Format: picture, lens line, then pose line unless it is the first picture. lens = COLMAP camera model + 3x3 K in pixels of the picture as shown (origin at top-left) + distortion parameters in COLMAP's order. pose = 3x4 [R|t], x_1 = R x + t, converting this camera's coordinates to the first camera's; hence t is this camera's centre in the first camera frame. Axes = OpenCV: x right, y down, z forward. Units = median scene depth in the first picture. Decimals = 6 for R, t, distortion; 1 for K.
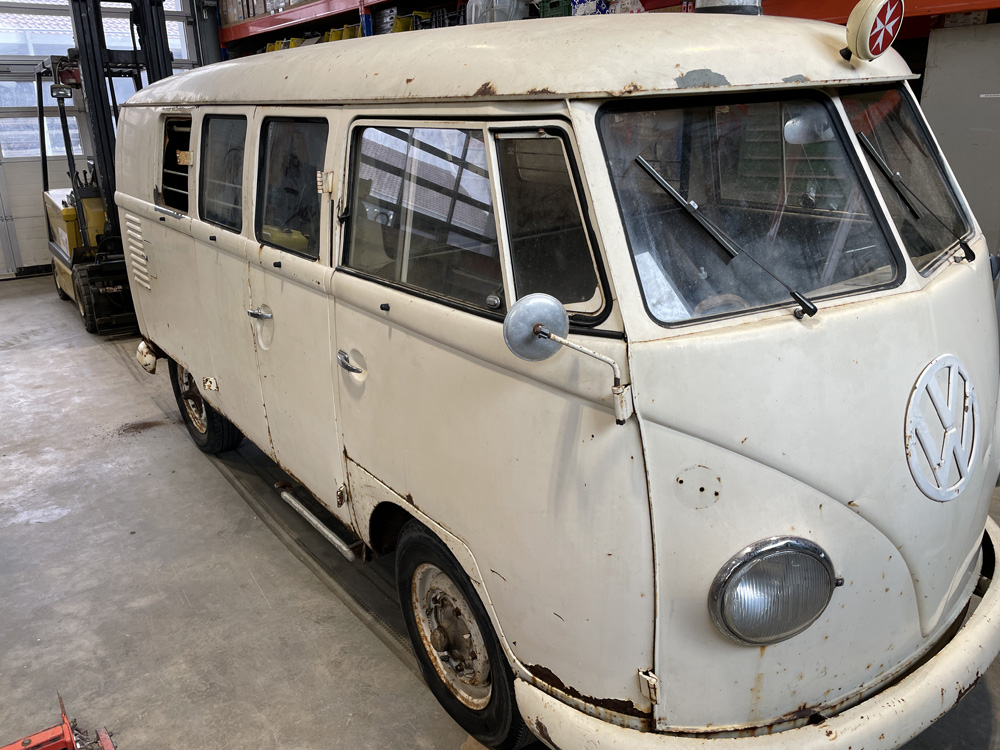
lens RADIAL K [[762.8, 0, 507.8], [0, 762.8, 369.8], [0, 0, 1]] dist [0.091793, -0.124191]
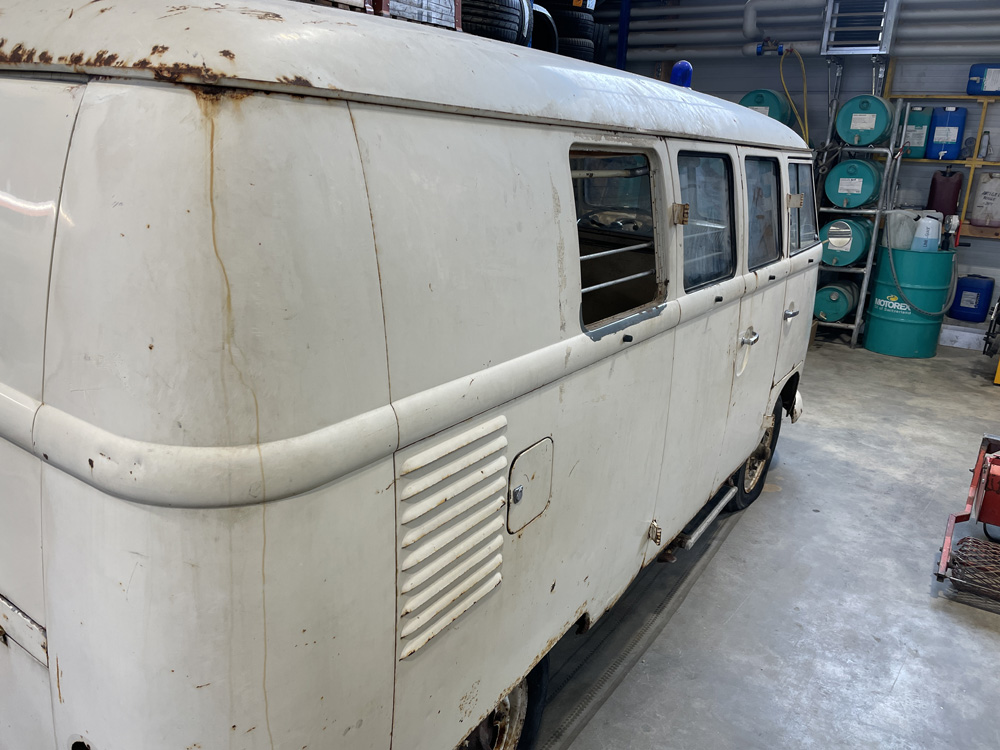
lens RADIAL K [[762.8, 0, 507.8], [0, 762.8, 369.8], [0, 0, 1]] dist [0.091793, -0.124191]
pose [[-0.344794, -0.279244, 0.896181, -1.088435], [0.249943, 0.892947, 0.374399, -0.478884], [-0.904790, 0.353085, -0.238088, 1.467852]]
